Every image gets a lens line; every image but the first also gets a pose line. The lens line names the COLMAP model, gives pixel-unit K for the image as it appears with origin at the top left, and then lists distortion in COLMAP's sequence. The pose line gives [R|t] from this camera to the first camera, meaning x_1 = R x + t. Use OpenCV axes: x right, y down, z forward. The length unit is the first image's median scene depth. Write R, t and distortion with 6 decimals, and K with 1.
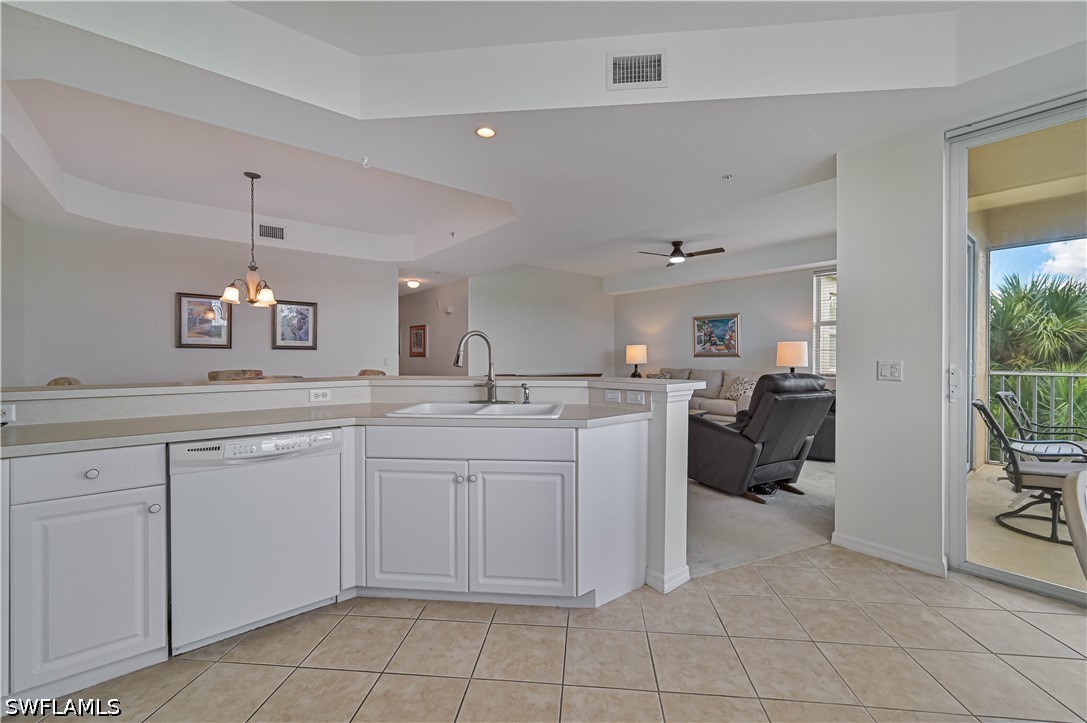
lens RADIAL K [[441.2, 0, 546.6], [0, 441.2, 359.0], [0, 0, 1]] dist [-0.000119, -0.000025]
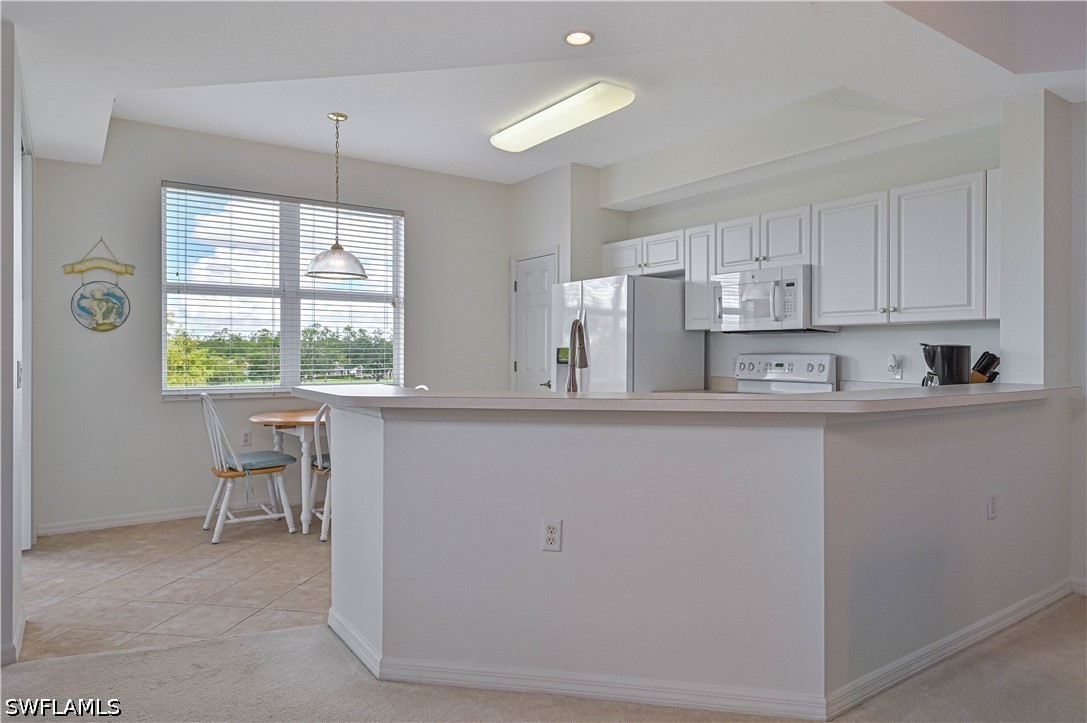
lens RADIAL K [[685.8, 0, 549.1], [0, 685.8, 352.9], [0, 0, 1]] dist [-0.002618, -0.000244]
pose [[-0.997300, 0.000706, 0.073428, -0.076867], [0.001426, 0.999951, 0.009760, -0.009409], [-0.073418, 0.009839, -0.997253, 0.935221]]
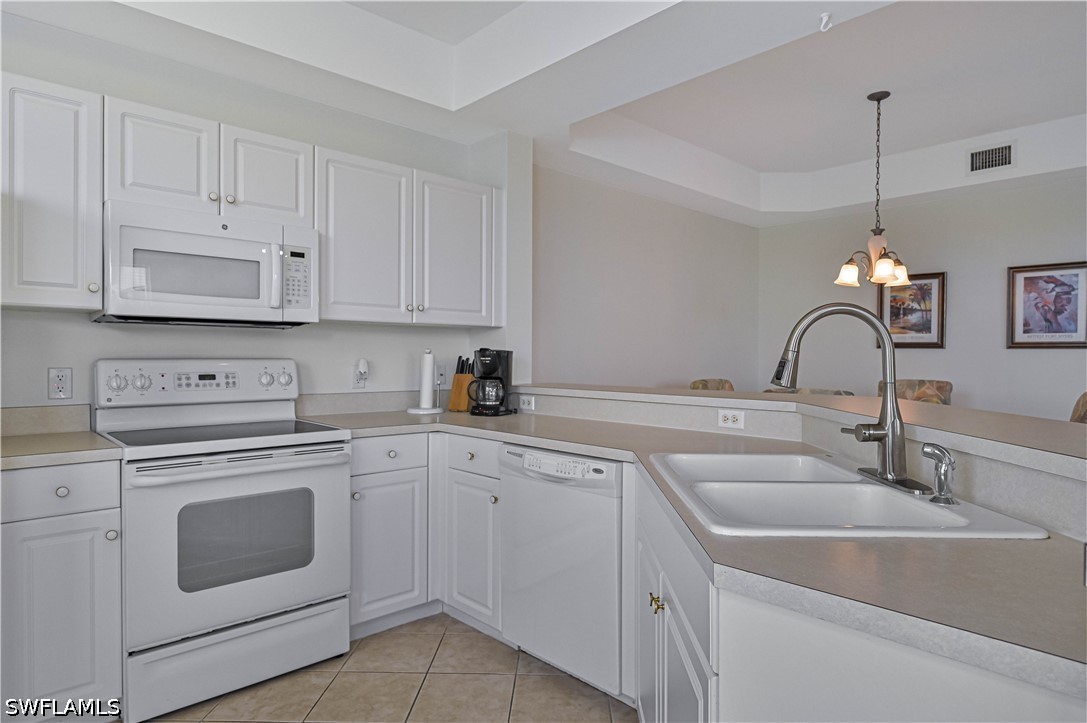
lens RADIAL K [[628.3, 0, 543.5], [0, 628.3, 361.5], [0, 0, 1]] dist [0.000375, -0.000765]
pose [[0.065862, 0.010473, -0.997774, 0.192510], [-0.011519, 0.999886, 0.009735, -0.005269], [0.997762, 0.010852, 0.065975, 0.294668]]
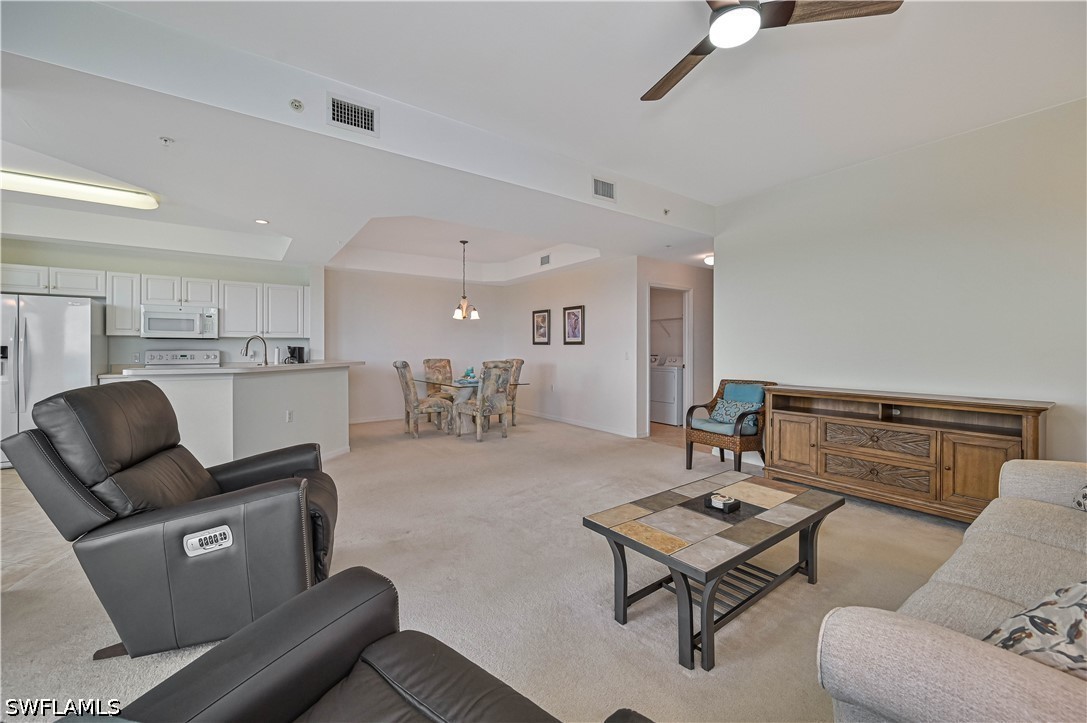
lens RADIAL K [[431.6, 0, 546.5], [0, 431.6, 351.8], [0, 0, 1]] dist [-0.000063, -0.000019]
pose [[-0.066900, 0.007191, -0.997734, 0.662455], [-0.007392, 0.999943, 0.007702, -0.010121], [0.997732, 0.007891, -0.066843, 0.996566]]
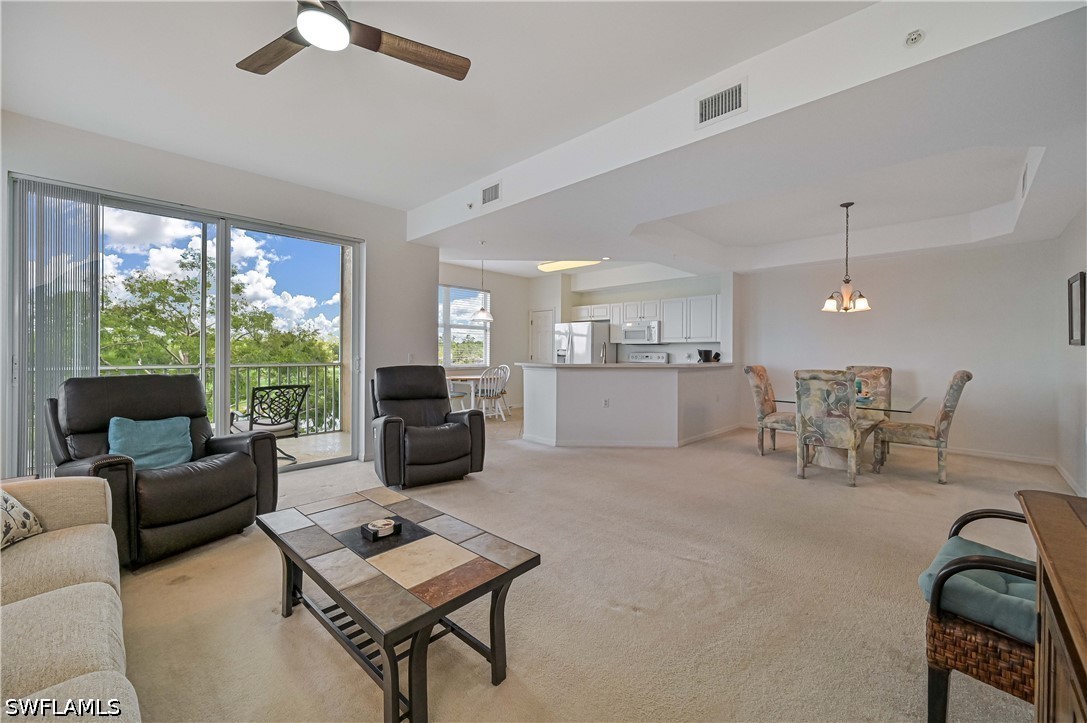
lens RADIAL K [[431.6, 0, 546.5], [0, 431.6, 351.8], [0, 0, 1]] dist [-0.000063, -0.000019]
pose [[-0.993204, -0.003515, -0.116333, 0.199694], [-0.004724, 0.999938, 0.010115, -0.014815], [0.116290, 0.010596, -0.993159, 1.455599]]
